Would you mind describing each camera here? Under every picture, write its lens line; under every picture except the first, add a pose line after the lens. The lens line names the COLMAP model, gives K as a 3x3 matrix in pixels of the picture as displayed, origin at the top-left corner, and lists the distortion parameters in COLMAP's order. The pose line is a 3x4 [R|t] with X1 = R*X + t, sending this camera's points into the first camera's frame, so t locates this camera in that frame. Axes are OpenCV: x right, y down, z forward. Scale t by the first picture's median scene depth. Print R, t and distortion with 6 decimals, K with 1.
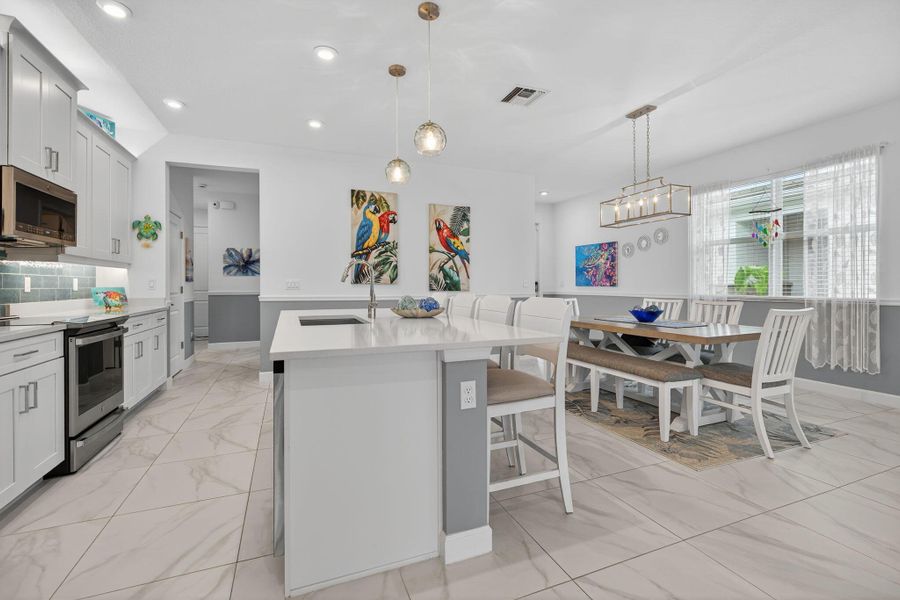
lens RADIAL K [[400.9, 0, 450.6], [0, 400.9, 286.6], [0, 0, 1]] dist [-0.002239, 0.001219]
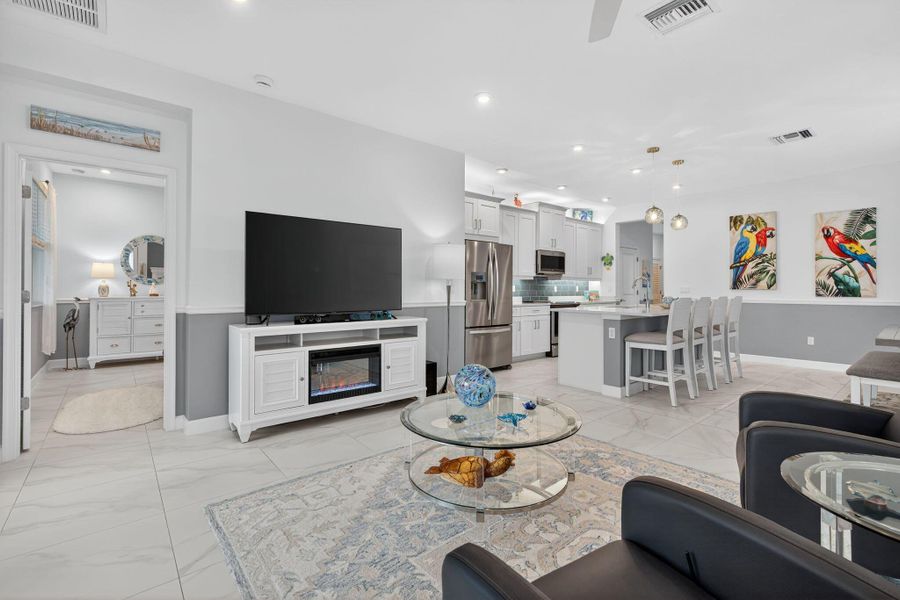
lens RADIAL K [[400.9, 0, 448.8], [0, 400.9, 285.7], [0, 0, 1]] dist [-0.002239, 0.001219]
pose [[0.300166, -0.004517, -0.953876, 0.699795], [-0.007925, 0.999942, -0.007229, -0.001917], [0.953854, 0.009729, 0.300113, -0.248909]]
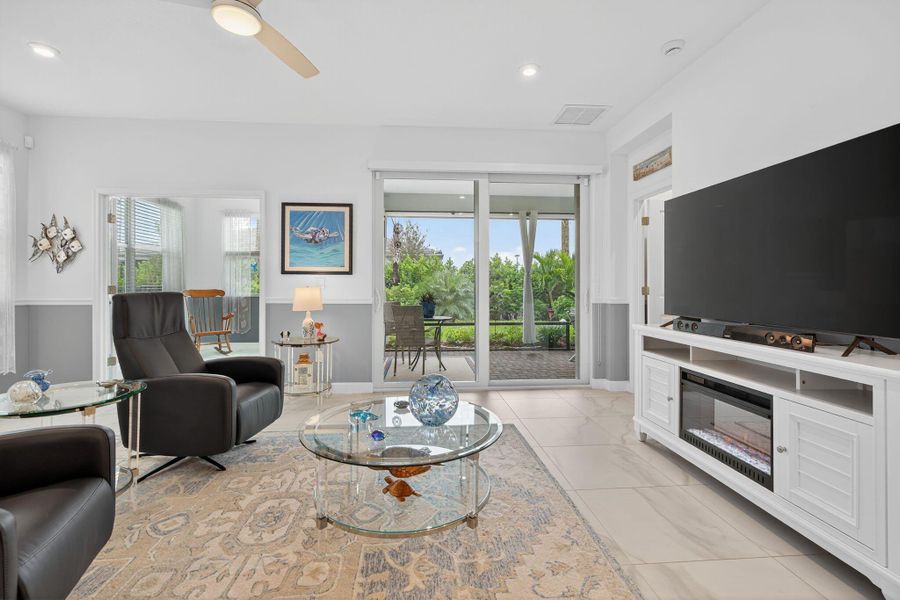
lens RADIAL K [[405.1, 0, 447.5], [0, 405.1, 283.0], [0, 0, 1]] dist [-0.001586, 0.000470]
pose [[-0.953636, 0.003781, 0.300938, 0.154431], [0.003536, 0.999993, -0.001357, -0.002595], [-0.300941, -0.000230, -0.953643, 0.272019]]
